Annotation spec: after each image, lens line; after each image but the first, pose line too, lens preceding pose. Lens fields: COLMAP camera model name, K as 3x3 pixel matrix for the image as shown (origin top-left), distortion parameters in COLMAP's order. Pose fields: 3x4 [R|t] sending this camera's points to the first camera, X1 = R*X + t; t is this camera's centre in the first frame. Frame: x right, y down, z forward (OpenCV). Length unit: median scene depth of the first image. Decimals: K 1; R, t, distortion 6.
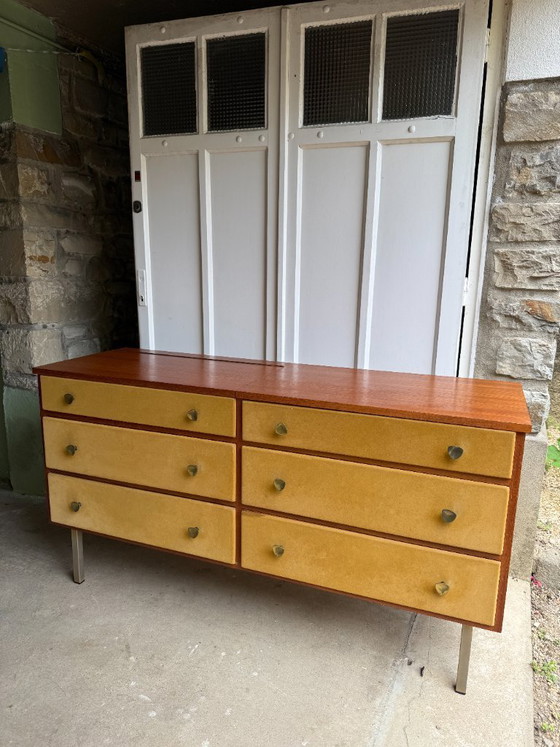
lens RADIAL K [[532.0, 0, 279.3], [0, 532.0, 373.6], [0, 0, 1]] dist [0.021163, -0.028203]
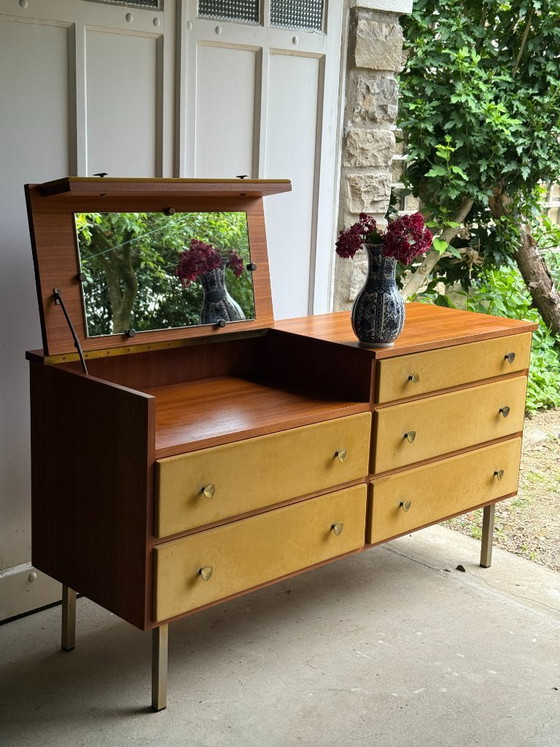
lens RADIAL K [[1046.0, 0, 280.0], [0, 1046.0, 379.9], [0, 0, 1]] dist [0.126370, 0.000000]
pose [[0.418380, -0.209431, 0.883797, -1.448389], [0.156615, 0.975113, 0.156930, -0.188562], [-0.894668, 0.072759, 0.440768, 0.287227]]
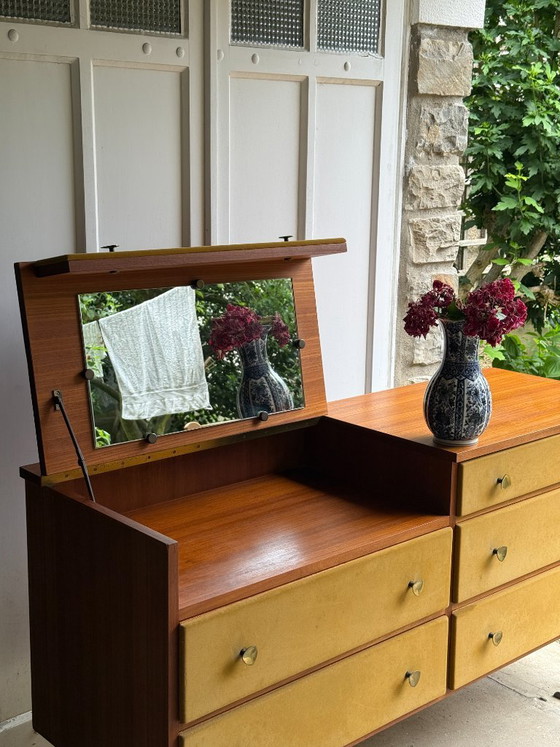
lens RADIAL K [[1046.0, 0, 279.4], [0, 1046.0, 377.3], [0, 0, 1]] dist [0.126370, 0.000000]
pose [[0.453474, -0.206550, 0.867005, -1.173625], [0.177818, 0.974186, 0.139079, -0.258235], [-0.873351, 0.091101, 0.478497, 0.416510]]
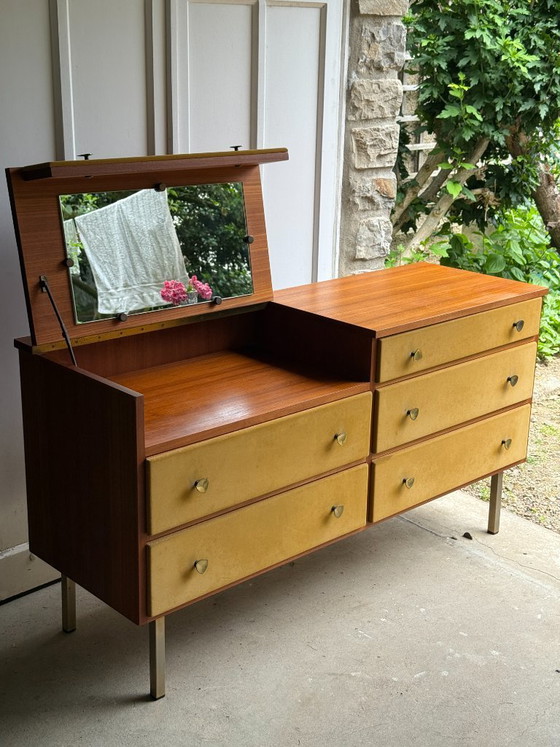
lens RADIAL K [[1046.0, 0, 282.2], [0, 1046.0, 377.3], [0, 0, 1]] dist [0.126370, 0.000000]
pose [[0.435356, -0.286336, 0.853509, -1.371975], [0.171360, 0.957094, 0.233680, -0.270314], [-0.883799, 0.044524, 0.465743, 0.264482]]
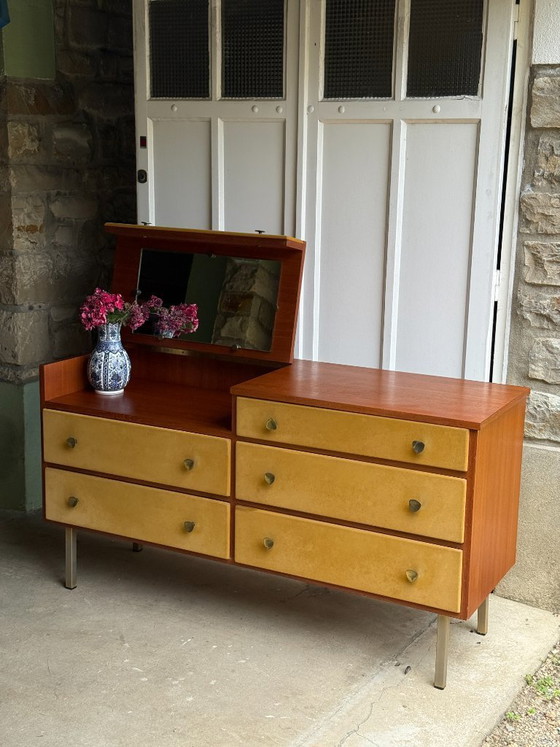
lens RADIAL K [[1046.0, 0, 283.1], [0, 1046.0, 373.0], [0, 0, 1]] dist [0.126370, 0.000000]
pose [[0.993054, 0.027140, -0.114487, 0.207653], [-0.026593, 0.999626, 0.006307, -0.008386], [0.114616, -0.003219, 0.993405, -0.842858]]
